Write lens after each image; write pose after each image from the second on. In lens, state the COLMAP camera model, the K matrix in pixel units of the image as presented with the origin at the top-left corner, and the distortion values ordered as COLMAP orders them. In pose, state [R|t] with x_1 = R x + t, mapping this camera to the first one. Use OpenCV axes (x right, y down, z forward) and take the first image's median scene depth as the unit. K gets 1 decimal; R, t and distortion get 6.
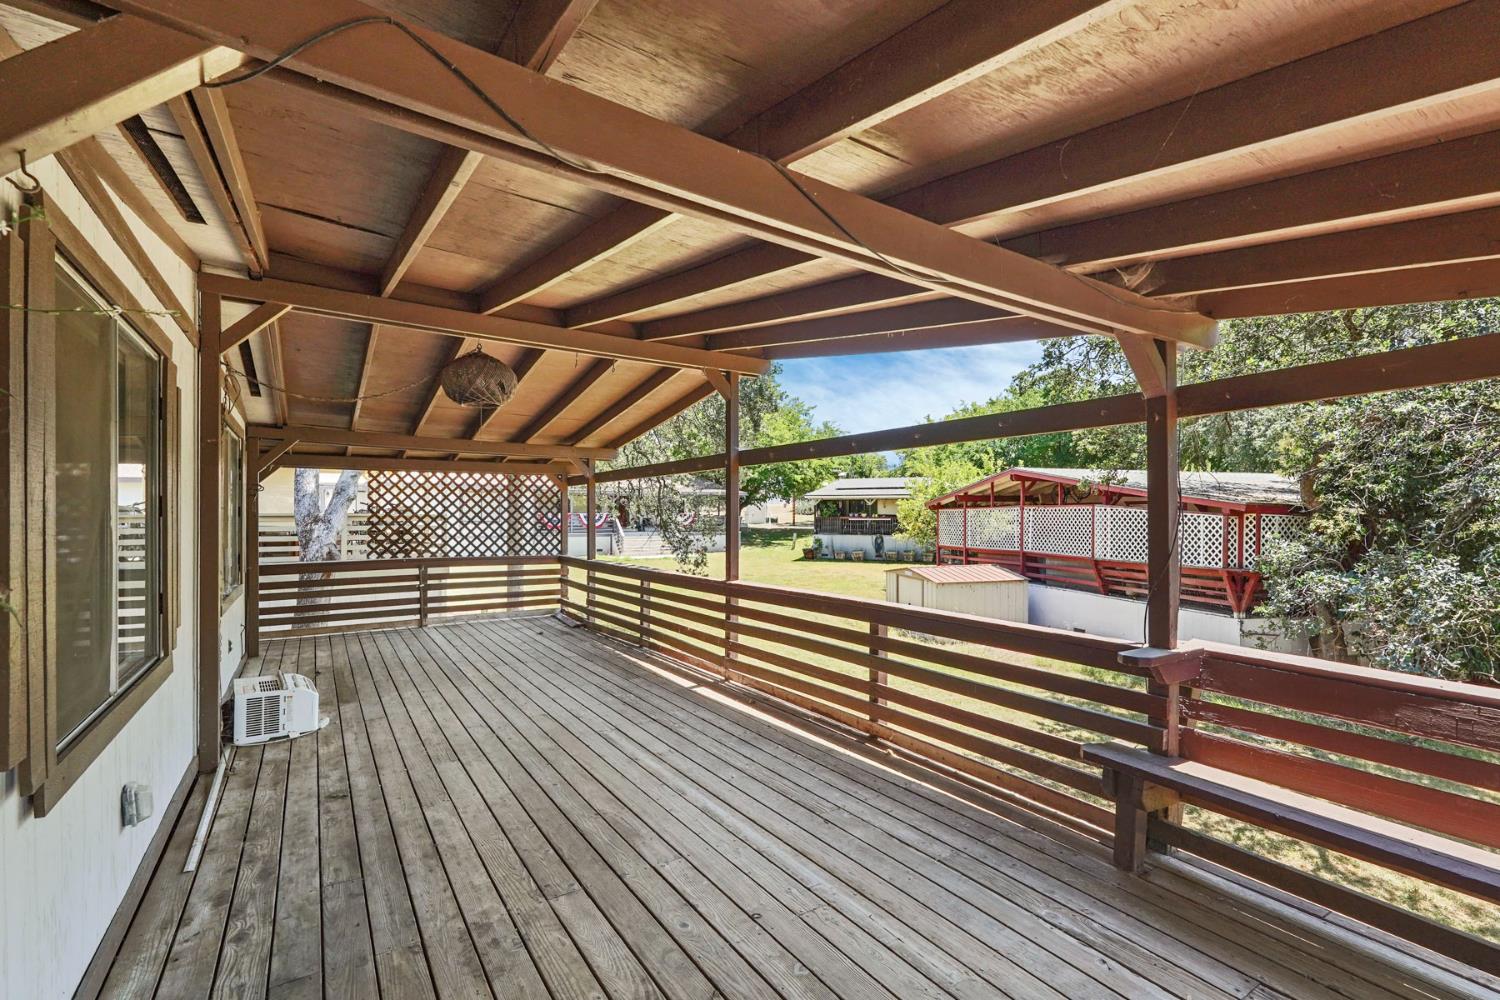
lens RADIAL K [[670.5, 0, 744.7], [0, 670.5, 506.2], [0, 0, 1]] dist [-0.000613, 0.000452]
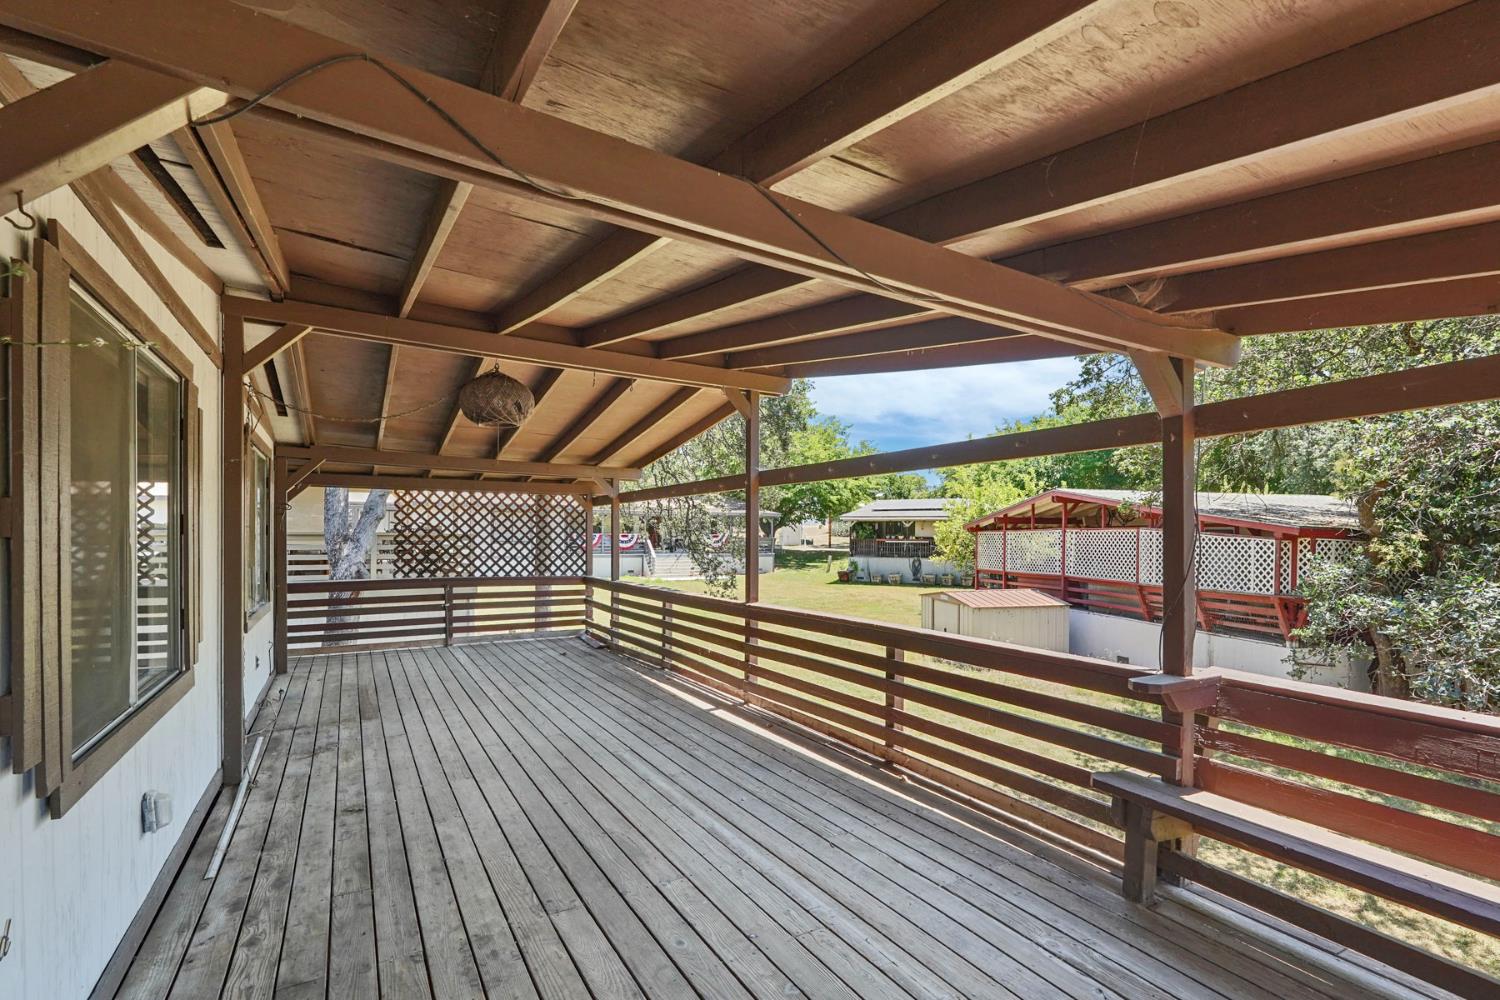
lens RADIAL K [[686.3, 0, 753.0], [0, 686.3, 532.3], [0, 0, 1]] dist [-0.000250, 0.000138]
pose [[0.999204, 0.005247, -0.039537, 0.027155], [-0.004963, 0.999961, 0.007274, 0.000178], [0.039573, -0.007072, 0.999192, -0.010137]]
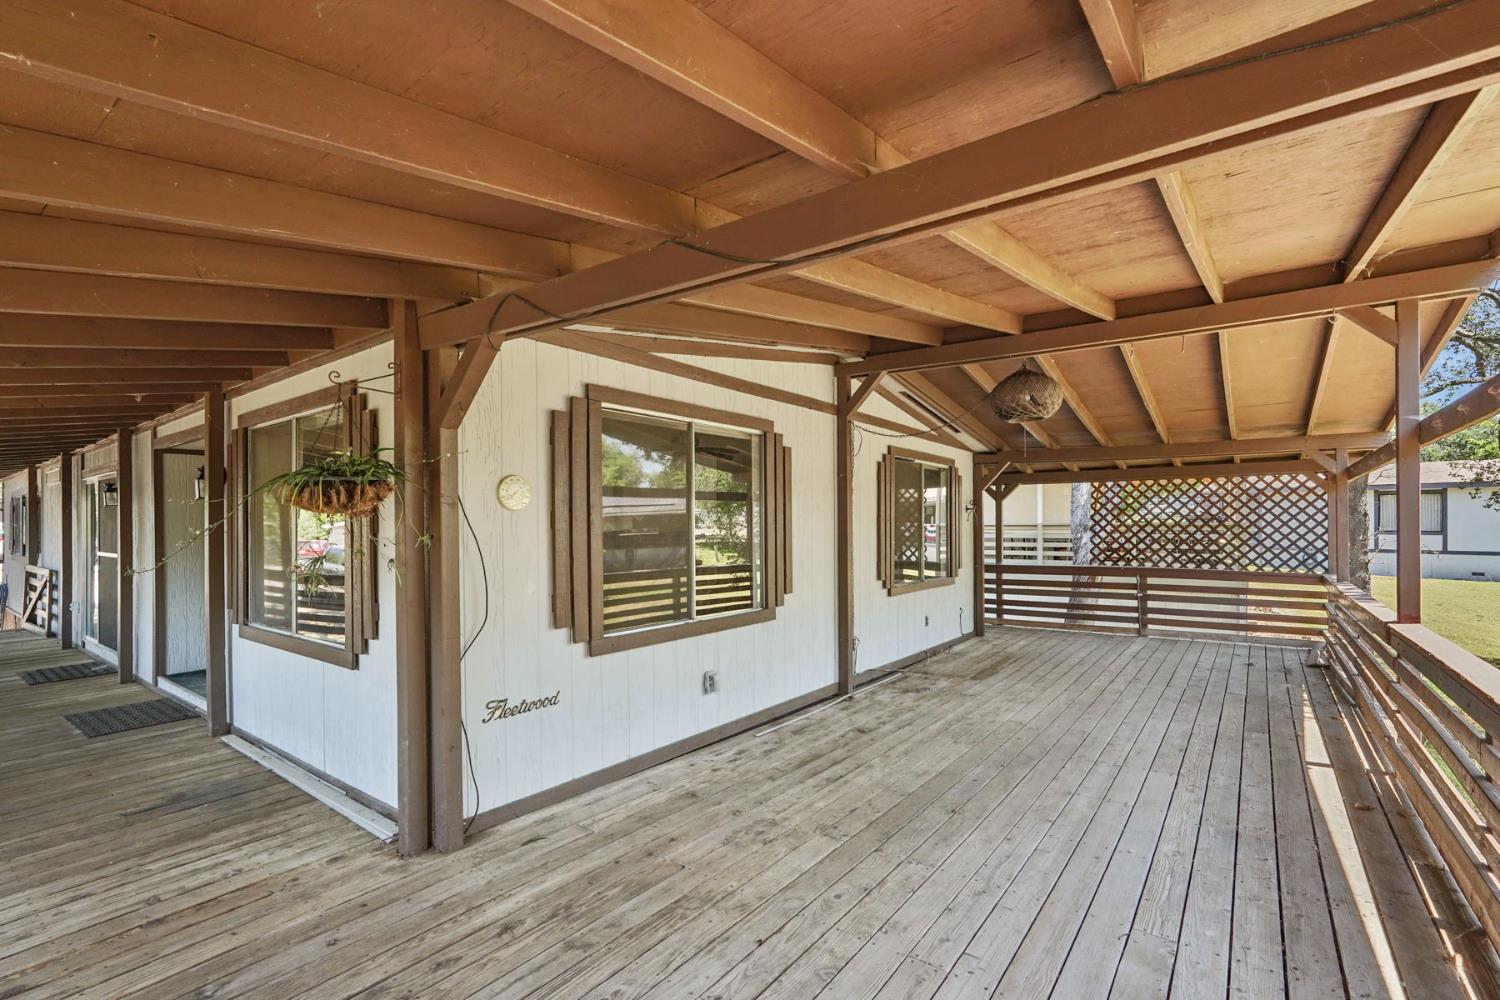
lens RADIAL K [[674.6, 0, 790.4], [0, 674.6, 519.6], [0, 0, 1]] dist [-0.001725, 0.000077]
pose [[0.386344, -0.007355, -0.922325, 0.438855], [0.014336, 0.999895, -0.001968, 0.002057], [0.922243, -0.012463, 0.386409, 0.244142]]
